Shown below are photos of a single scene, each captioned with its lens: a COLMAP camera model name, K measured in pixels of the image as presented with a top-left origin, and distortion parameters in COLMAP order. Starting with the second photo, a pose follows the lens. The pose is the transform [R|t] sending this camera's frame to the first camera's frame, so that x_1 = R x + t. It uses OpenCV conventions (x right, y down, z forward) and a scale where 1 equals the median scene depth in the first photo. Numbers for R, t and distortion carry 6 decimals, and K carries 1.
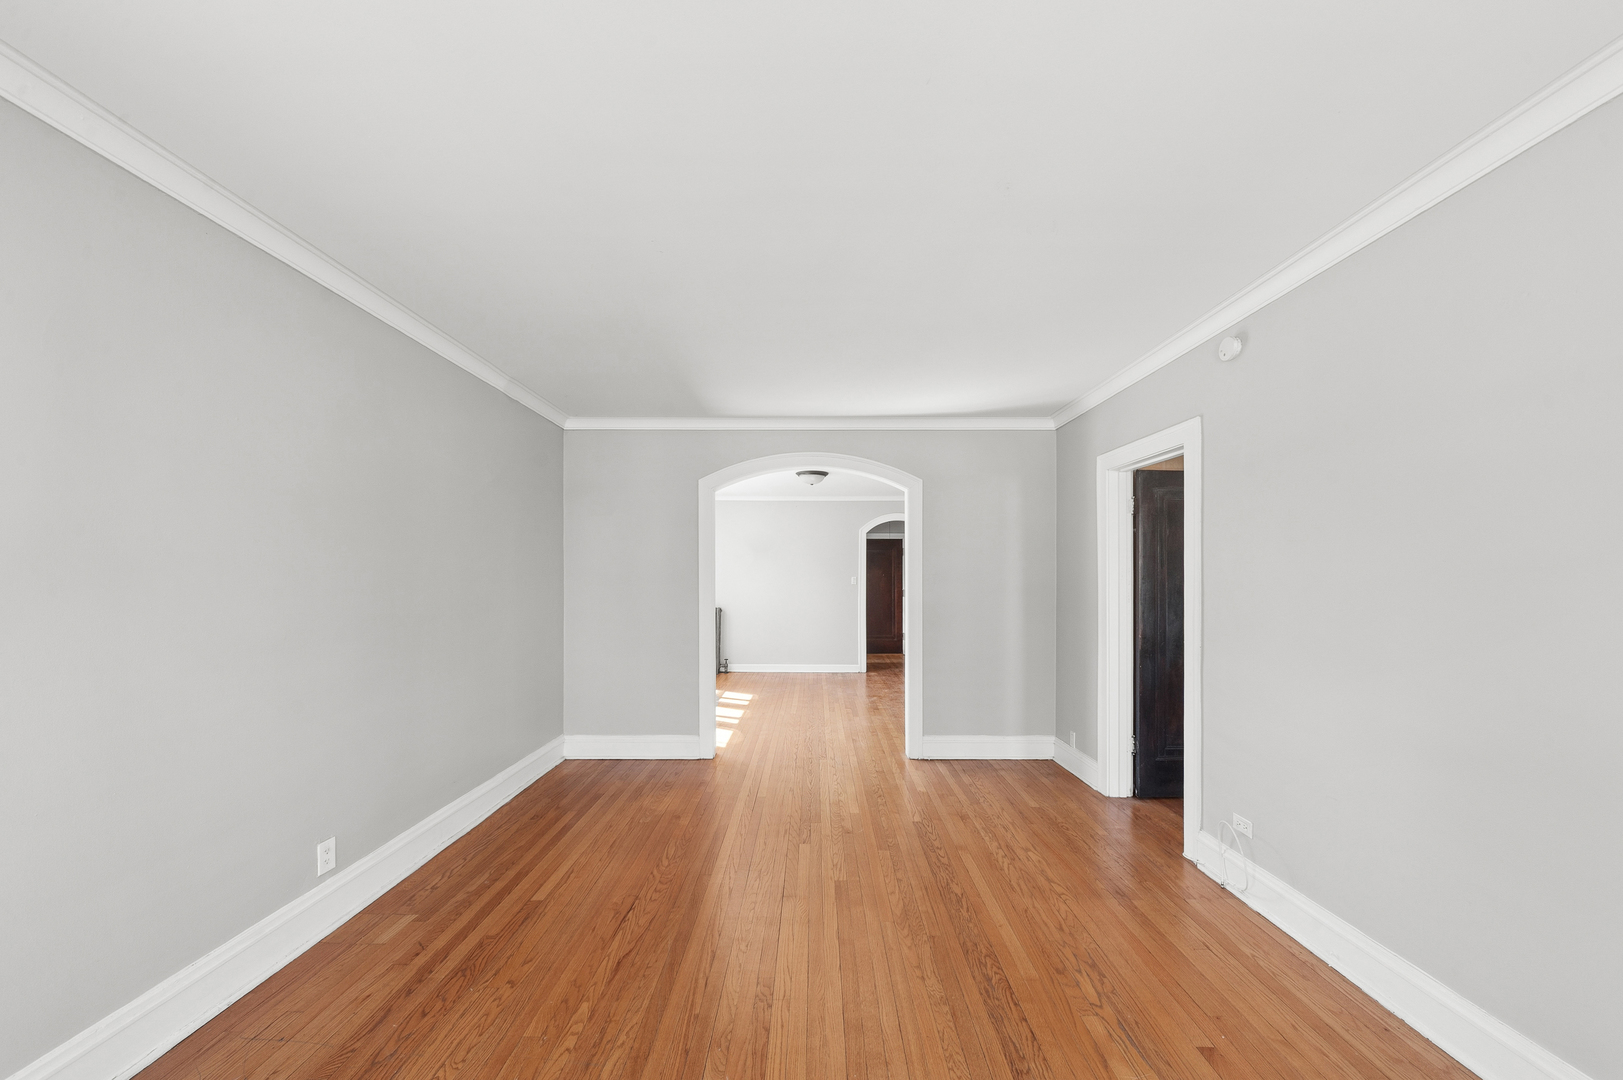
lens RADIAL K [[610.5, 0, 807.5], [0, 610.5, 587.9], [0, 0, 1]] dist [0.000820, -0.000026]
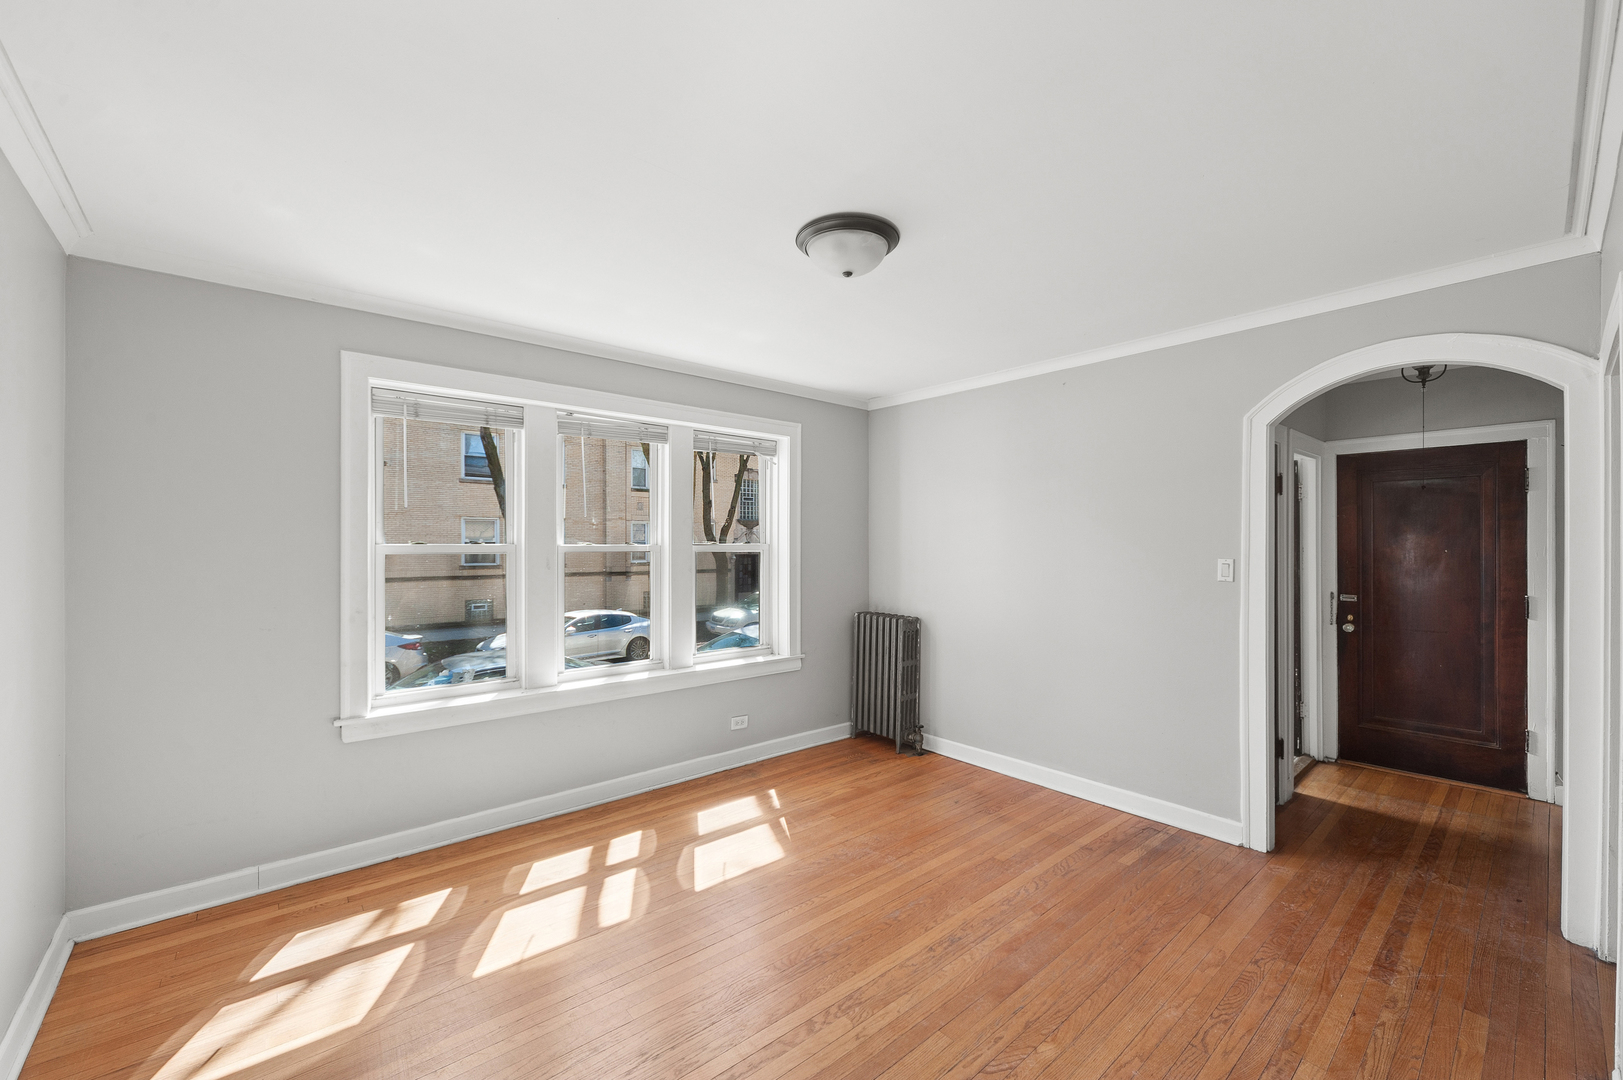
lens RADIAL K [[645.7, 0, 820.4], [0, 645.7, 545.7], [0, 0, 1]] dist [-0.000621, -0.000171]
pose [[0.664286, 0.000517, -0.747479, 0.452732], [-0.014224, 0.999827, -0.011950, -0.041660], [0.747344, 0.018570, 0.664178, 1.370703]]
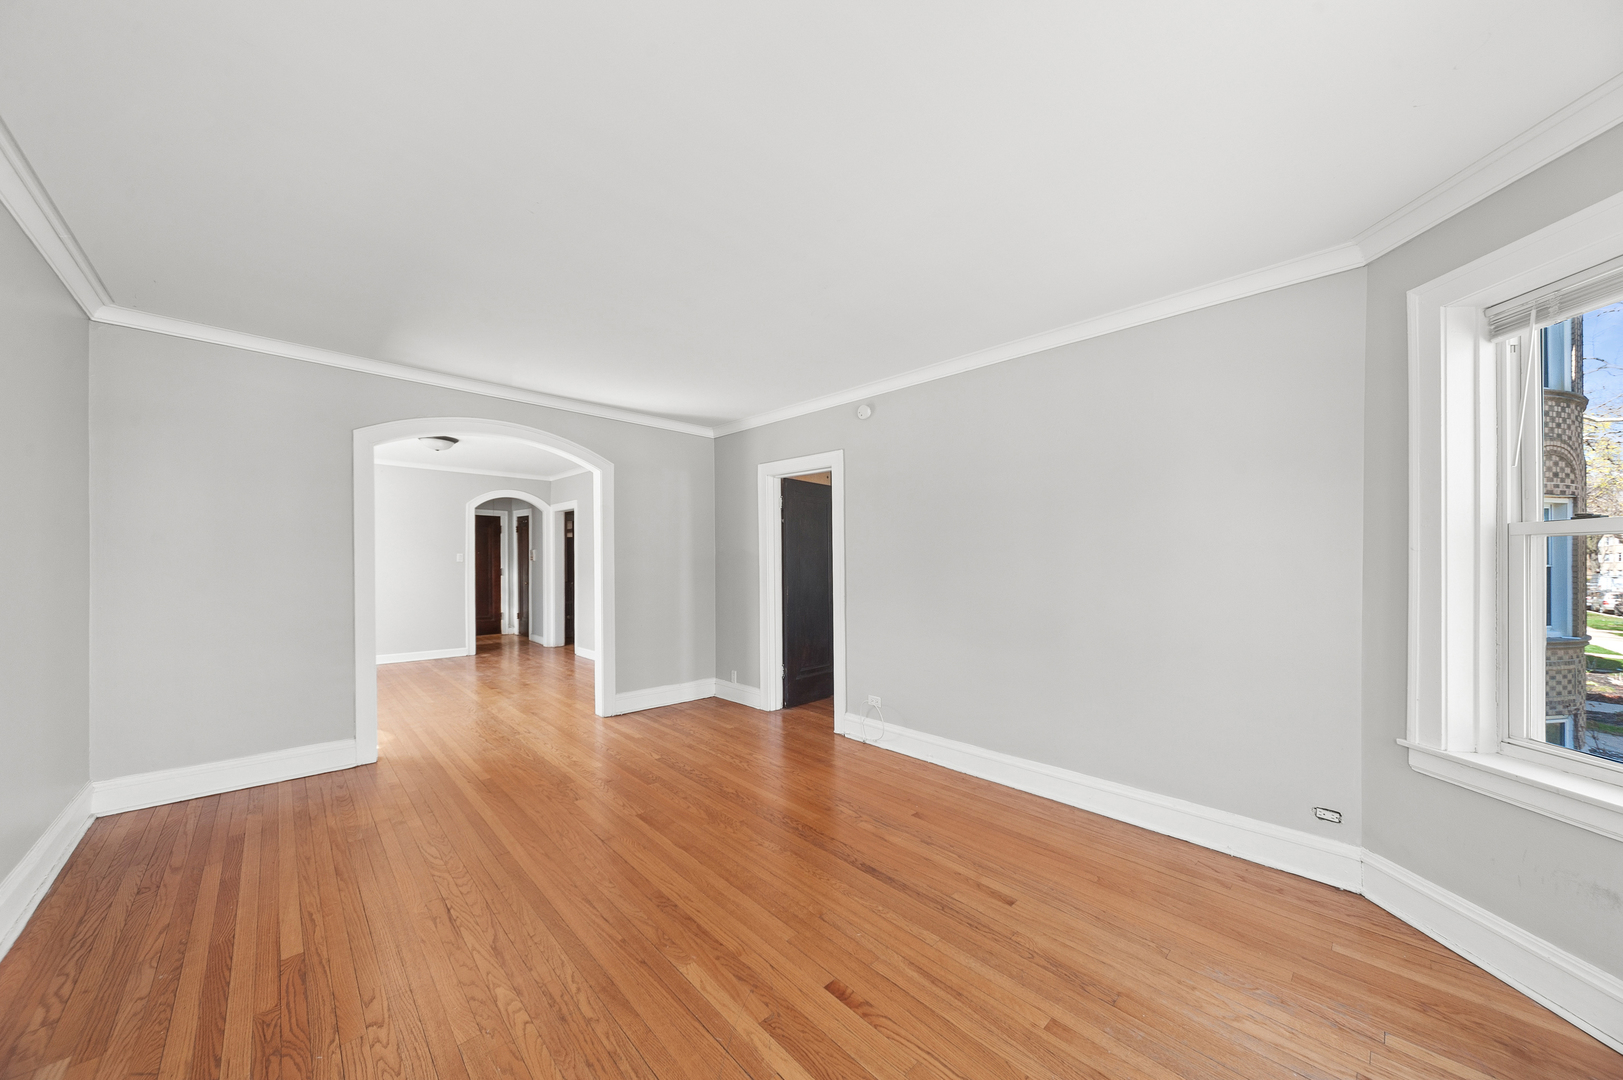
lens RADIAL K [[559.6, 0, 816.9], [0, 559.6, 566.8], [0, 0, 1]] dist [0.000630, -0.000107]
pose [[0.709753, -0.002575, 0.704446, -0.323136], [0.006904, 0.999971, -0.003301, 0.019143], [-0.704417, 0.007207, 0.709750, 0.020032]]
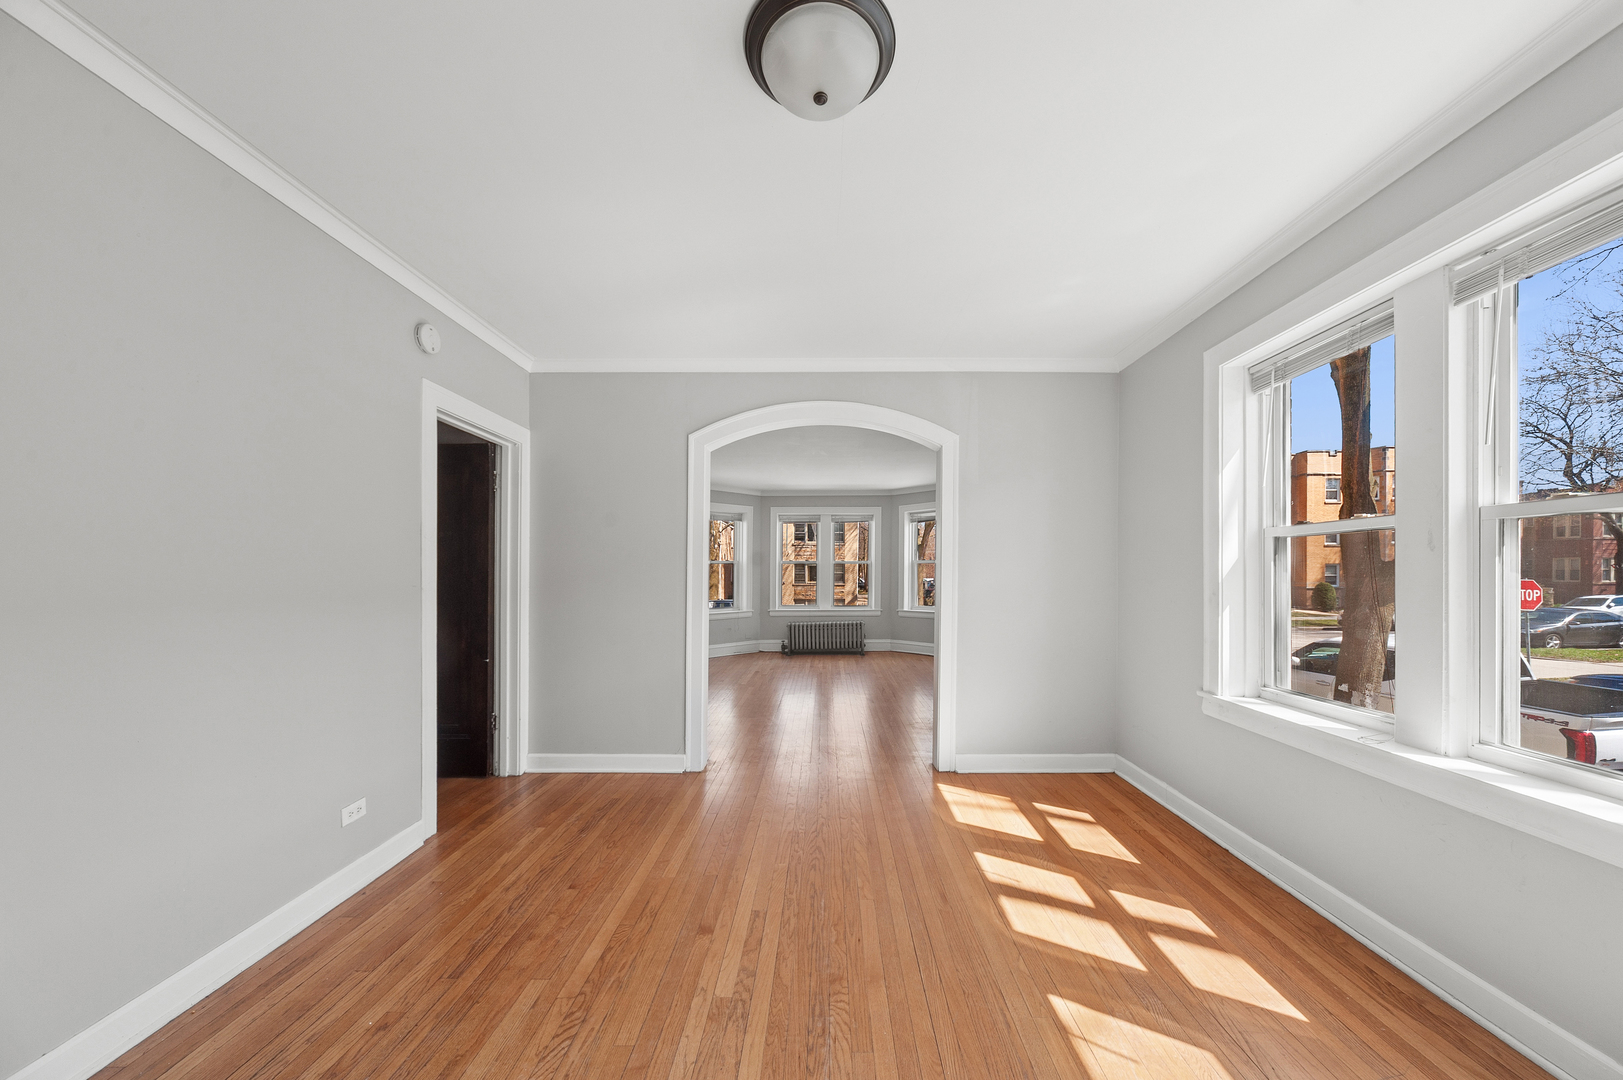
lens RADIAL K [[563.3, 0, 819.0], [0, 563.3, 572.2], [0, 0, 1]] dist [-0.000521, -0.000041]
pose [[-1.000000, -0.000048, -0.000346, 0.008695], [-0.000053, 0.999900, 0.014147, -0.001608], [0.000345, 0.014147, -0.999900, 2.168571]]
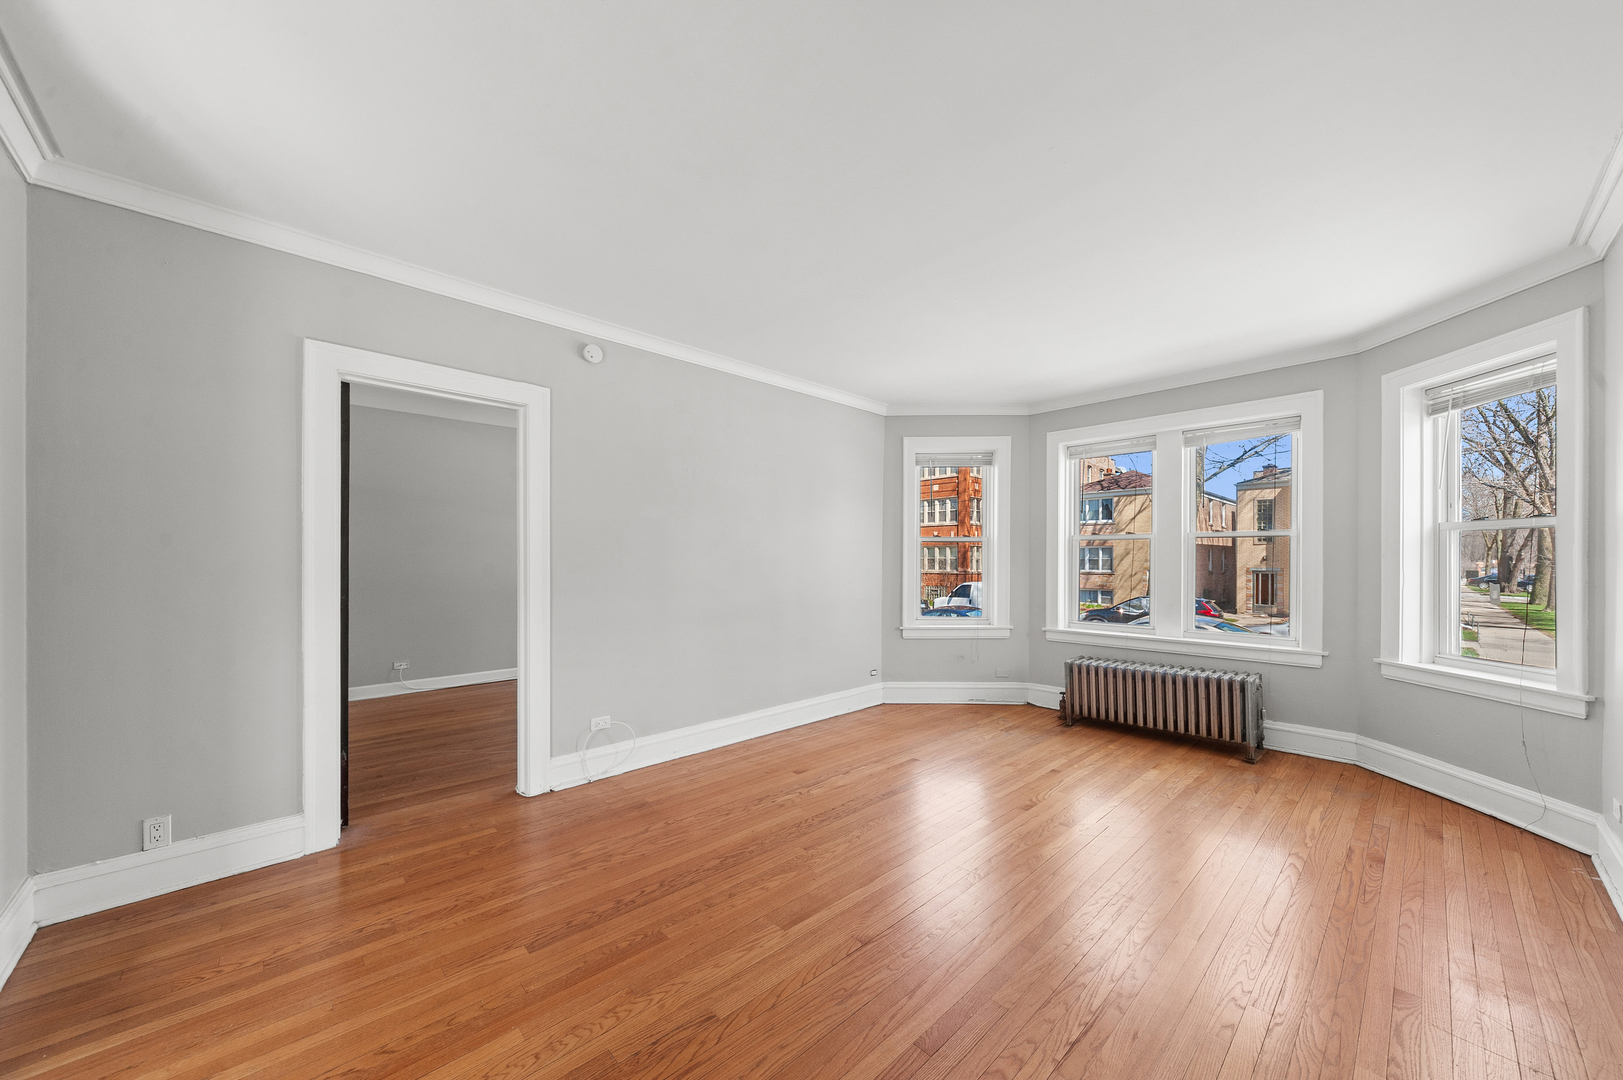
lens RADIAL K [[581.6, 0, 821.4], [0, 581.6, 558.5], [0, 0, 1]] dist [-0.001944, -0.000069]
pose [[-0.702430, -0.001806, 0.711751, -0.352851], [0.009072, 0.999893, 0.011489, 0.016346], [-0.711695, 0.014527, -0.702338, 1.059143]]
